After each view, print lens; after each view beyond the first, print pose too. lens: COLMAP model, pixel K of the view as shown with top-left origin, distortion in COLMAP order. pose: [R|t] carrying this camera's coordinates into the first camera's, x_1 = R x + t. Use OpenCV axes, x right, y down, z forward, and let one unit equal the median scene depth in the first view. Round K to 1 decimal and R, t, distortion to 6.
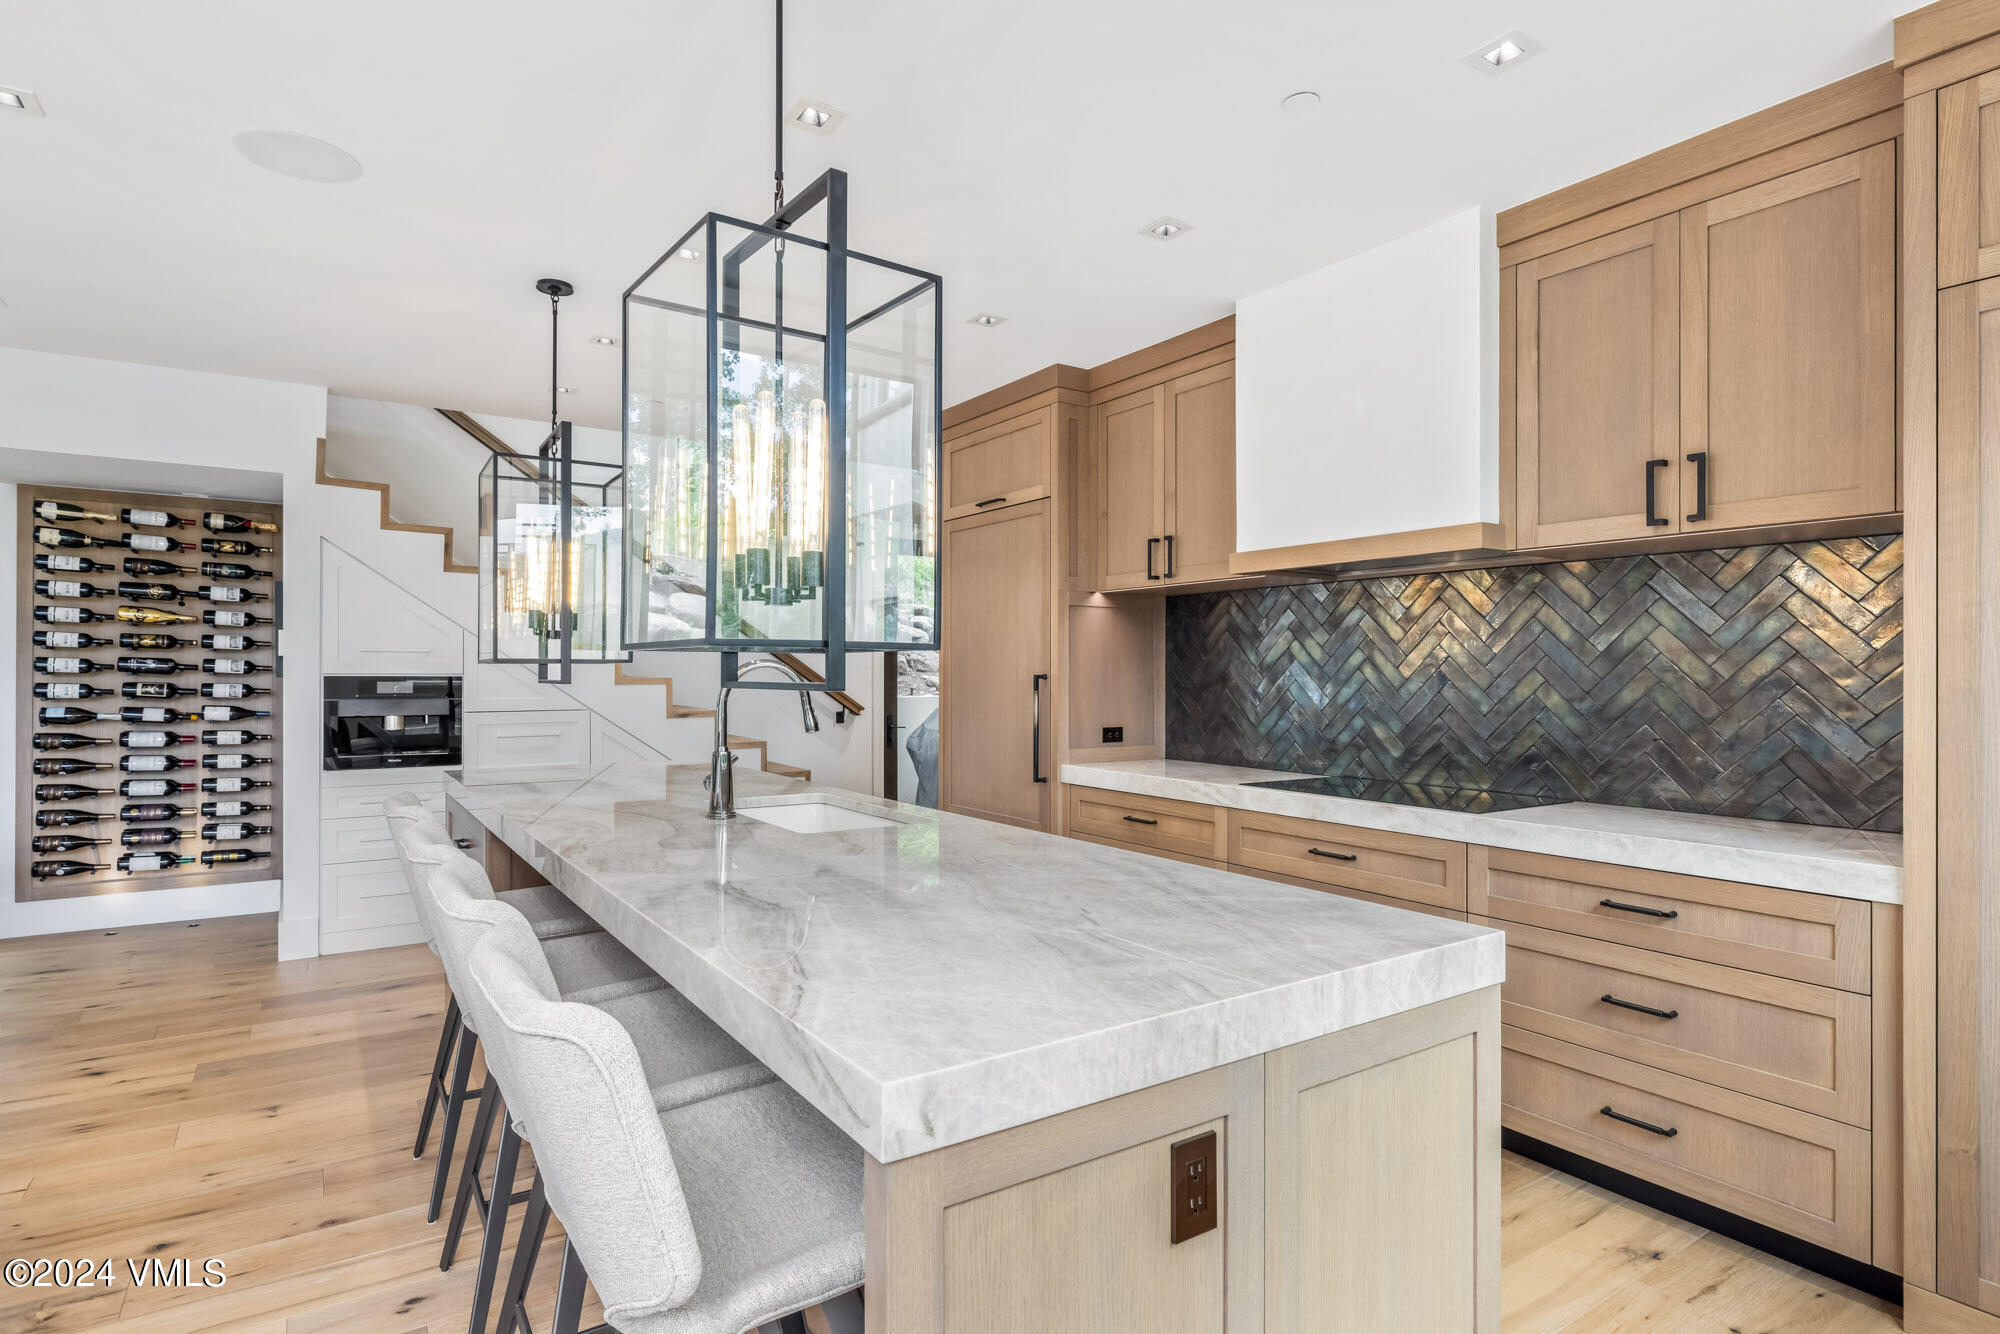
lens RADIAL K [[1030.0, 0, 982.5], [0, 1030.0, 669.6], [0, 0, 1]] dist [-0.004082, 0.000278]
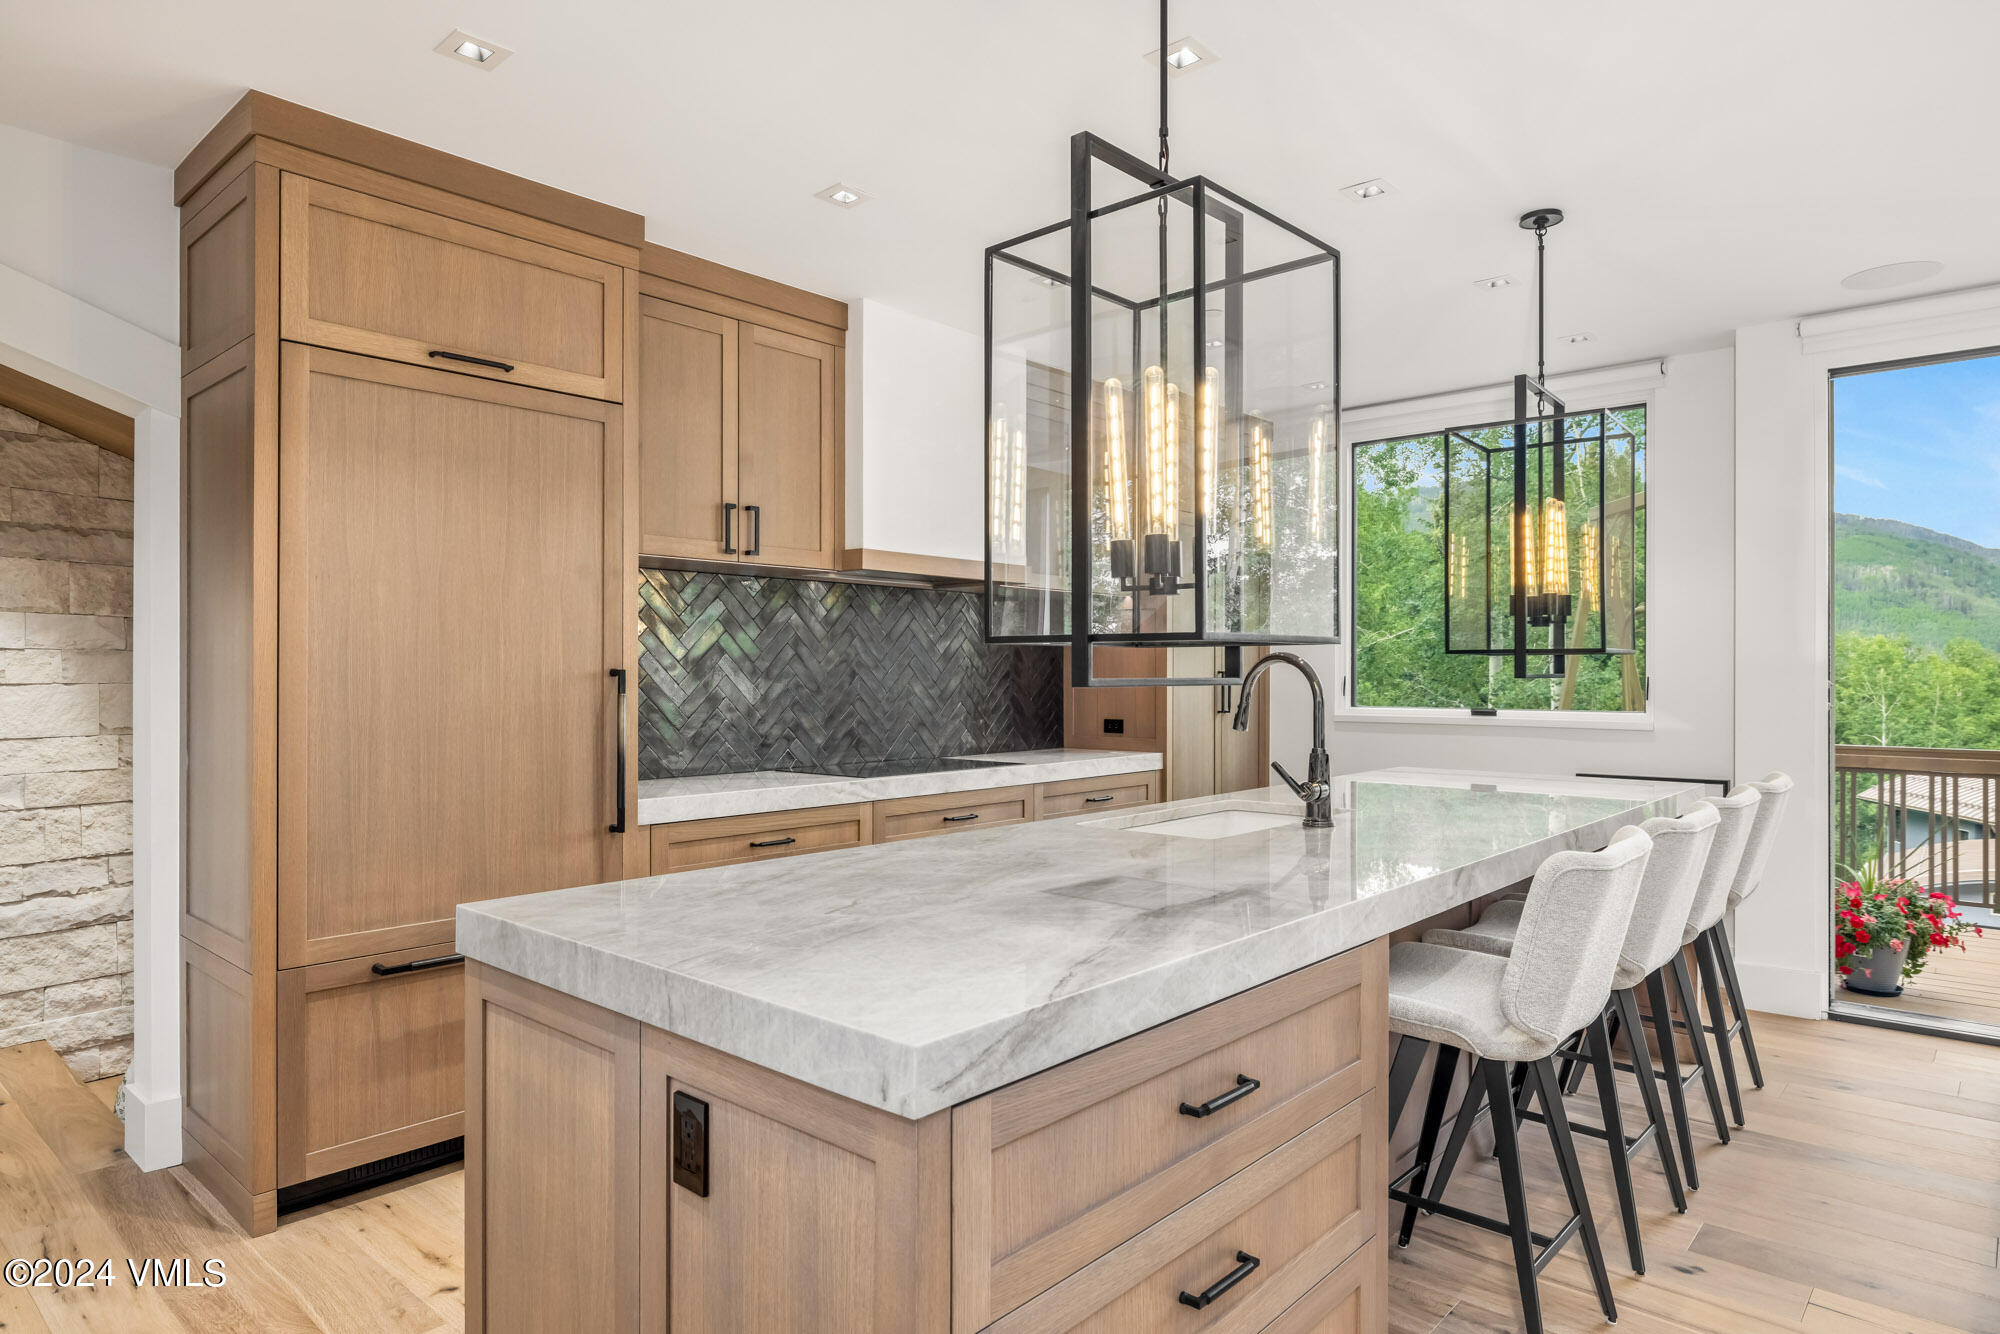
lens RADIAL K [[1169.3, 0, 1005.3], [0, 1169.3, 672.1], [0, 0, 1]] dist [-0.004377, 0.002122]
pose [[-0.260266, -0.002632, 0.965533, -0.675219], [-0.005732, 0.999983, 0.001180, 0.003780], [-0.965520, -0.005227, -0.260277, 0.880011]]
